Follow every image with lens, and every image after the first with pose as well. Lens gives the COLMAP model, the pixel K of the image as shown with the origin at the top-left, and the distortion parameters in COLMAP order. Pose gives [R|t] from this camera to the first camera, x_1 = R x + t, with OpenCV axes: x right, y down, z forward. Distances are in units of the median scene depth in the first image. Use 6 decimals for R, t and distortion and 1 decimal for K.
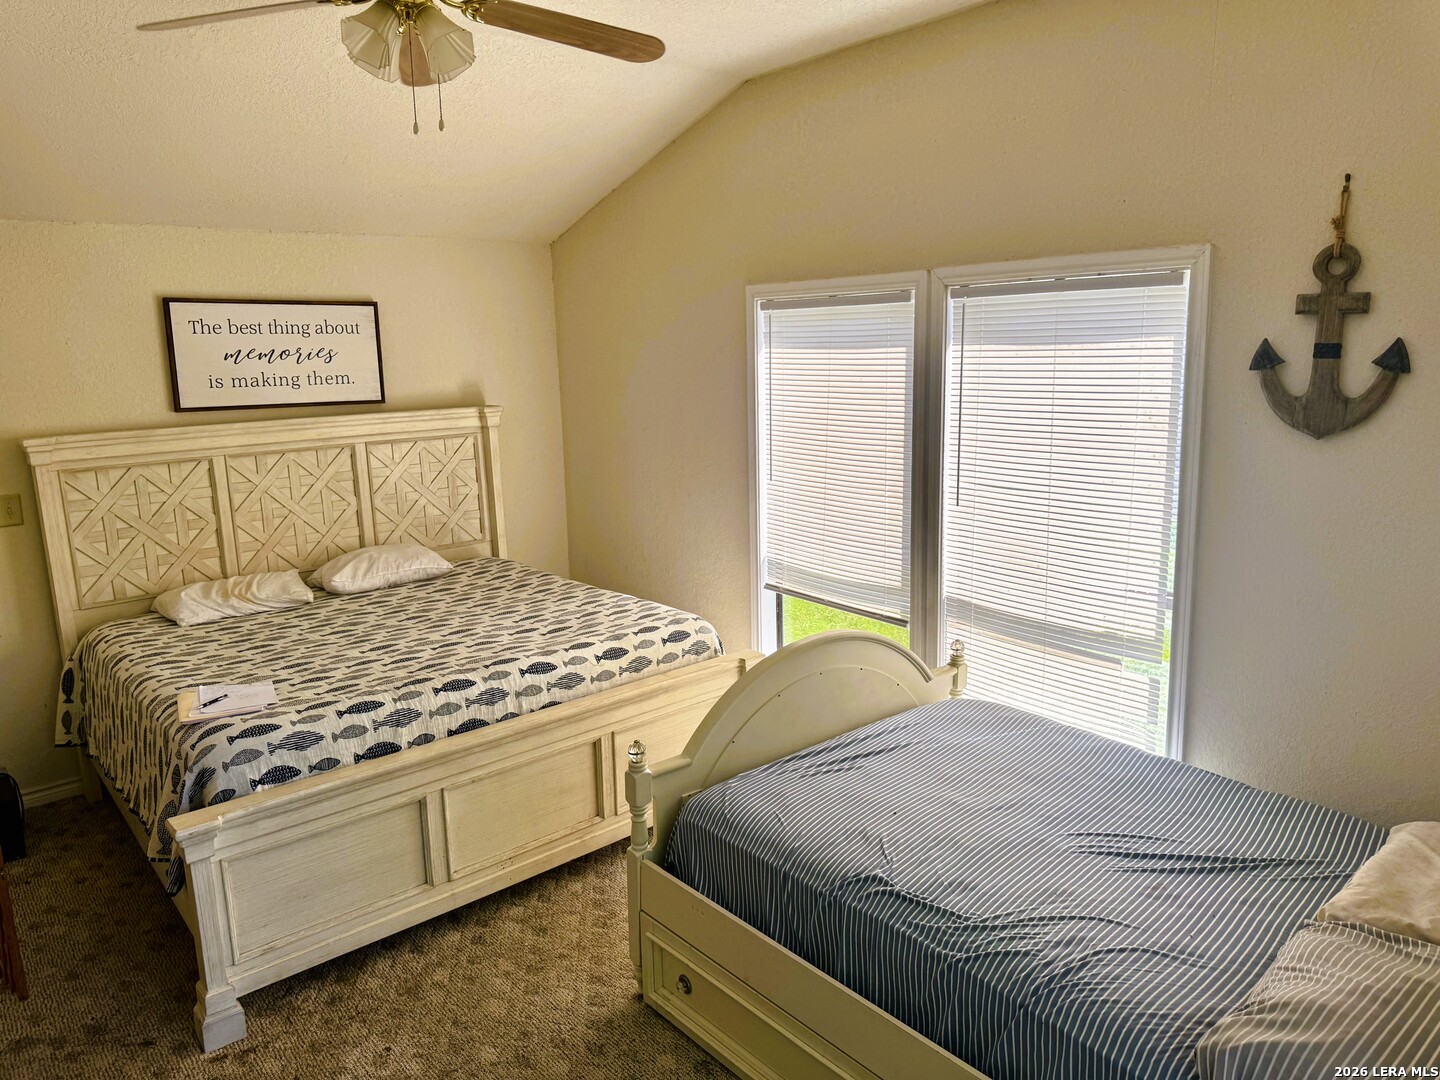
lens RADIAL K [[978.0, 0, 720.0], [0, 978.0, 540.0], [0, 0, 1]] dist [-0.001899, -0.004235]
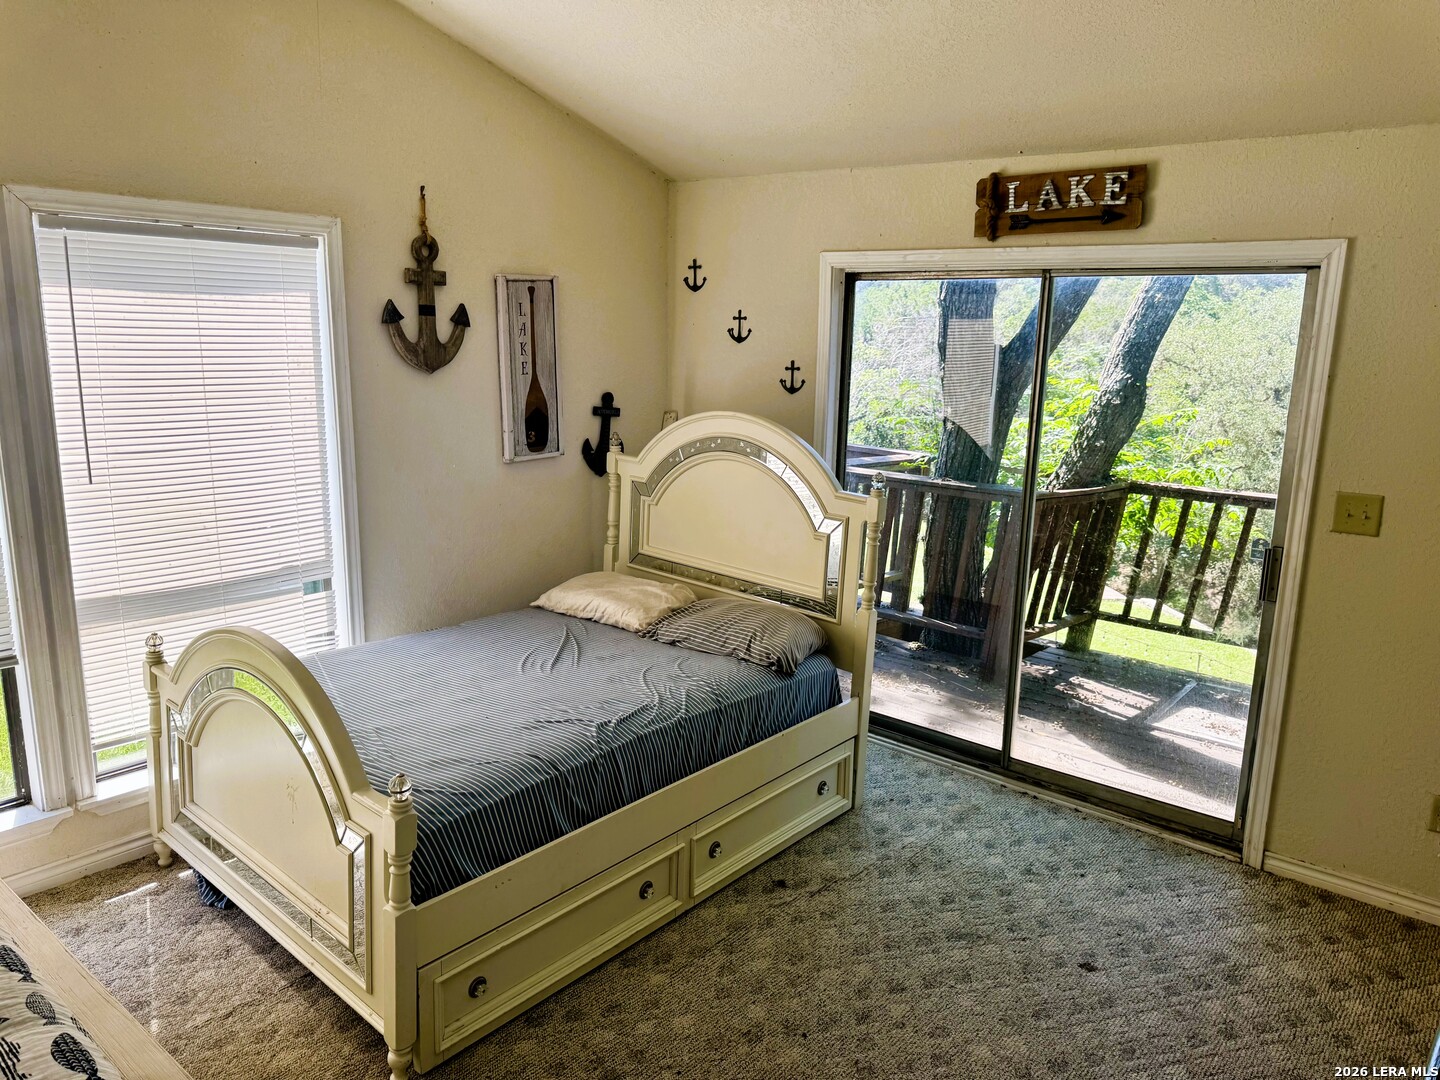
lens RADIAL K [[1006.9, 0, 720.0], [0, 1006.9, 540.0], [0, 0, 1]] dist [0.002337, 0.002420]
pose [[-0.147503, -0.204746, 0.967637, -0.891958], [0.155245, 0.961419, 0.227095, -0.133457], [-0.976802, 0.183718, -0.110026, 0.772802]]
